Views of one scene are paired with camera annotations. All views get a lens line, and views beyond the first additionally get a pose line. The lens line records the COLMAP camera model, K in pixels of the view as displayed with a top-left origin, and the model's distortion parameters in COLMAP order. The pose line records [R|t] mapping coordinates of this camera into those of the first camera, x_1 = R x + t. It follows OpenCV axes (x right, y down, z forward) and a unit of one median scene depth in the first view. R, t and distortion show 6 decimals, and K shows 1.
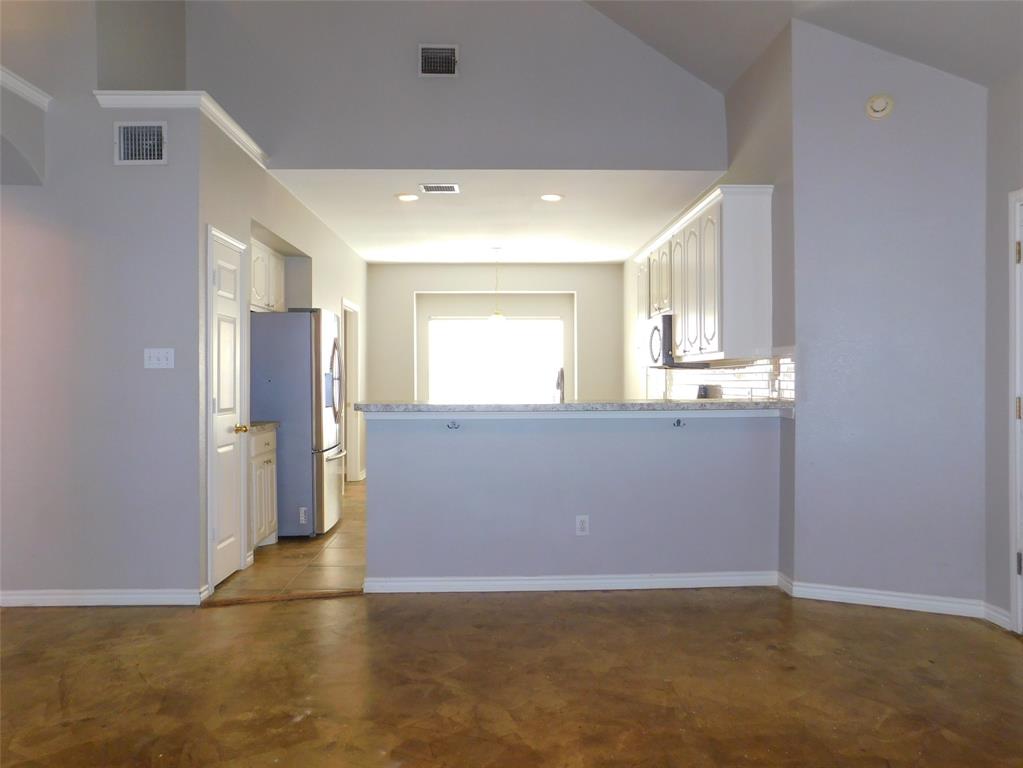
lens RADIAL K [[690.7, 0, 518.4], [0, 690.7, 382.8], [0, 0, 1]] dist [-0.065538, 0.055946]
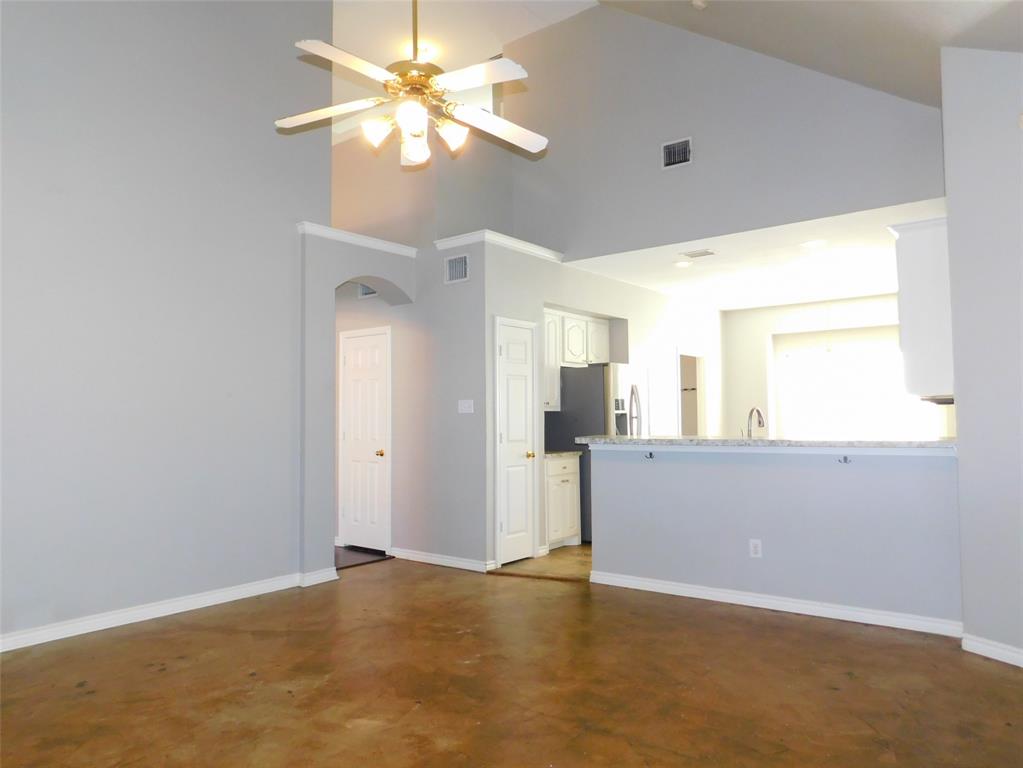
lens RADIAL K [[690.7, 0, 518.4], [0, 690.7, 382.8], [0, 0, 1]] dist [-0.065538, 0.055946]
pose [[0.772169, -0.037944, -0.634283, 0.550008], [0.005954, 0.998604, -0.052490, -0.007364], [0.635389, 0.036755, 0.771317, -0.124657]]
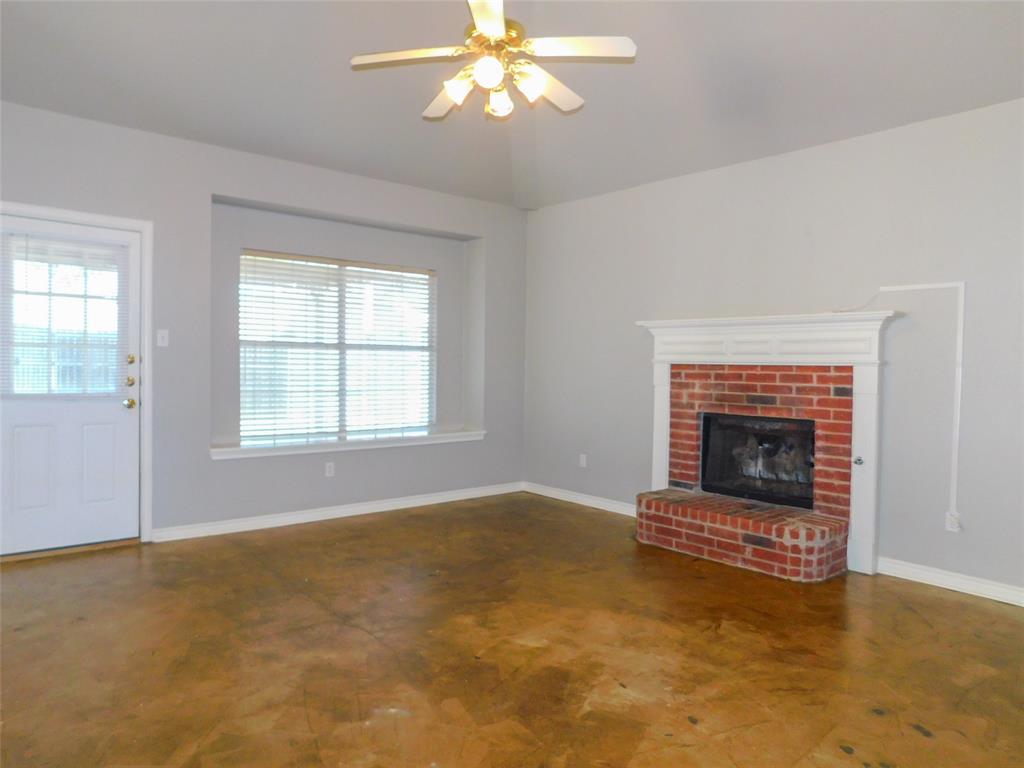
lens RADIAL K [[691.4, 0, 518.9], [0, 691.4, 382.8], [0, 0, 1]] dist [-0.065538, 0.055946]
pose [[-0.634272, -0.035181, 0.772309, -0.671156], [-0.021046, 0.999380, 0.028241, -0.003584], [-0.772824, 0.001658, -0.634618, 0.880513]]
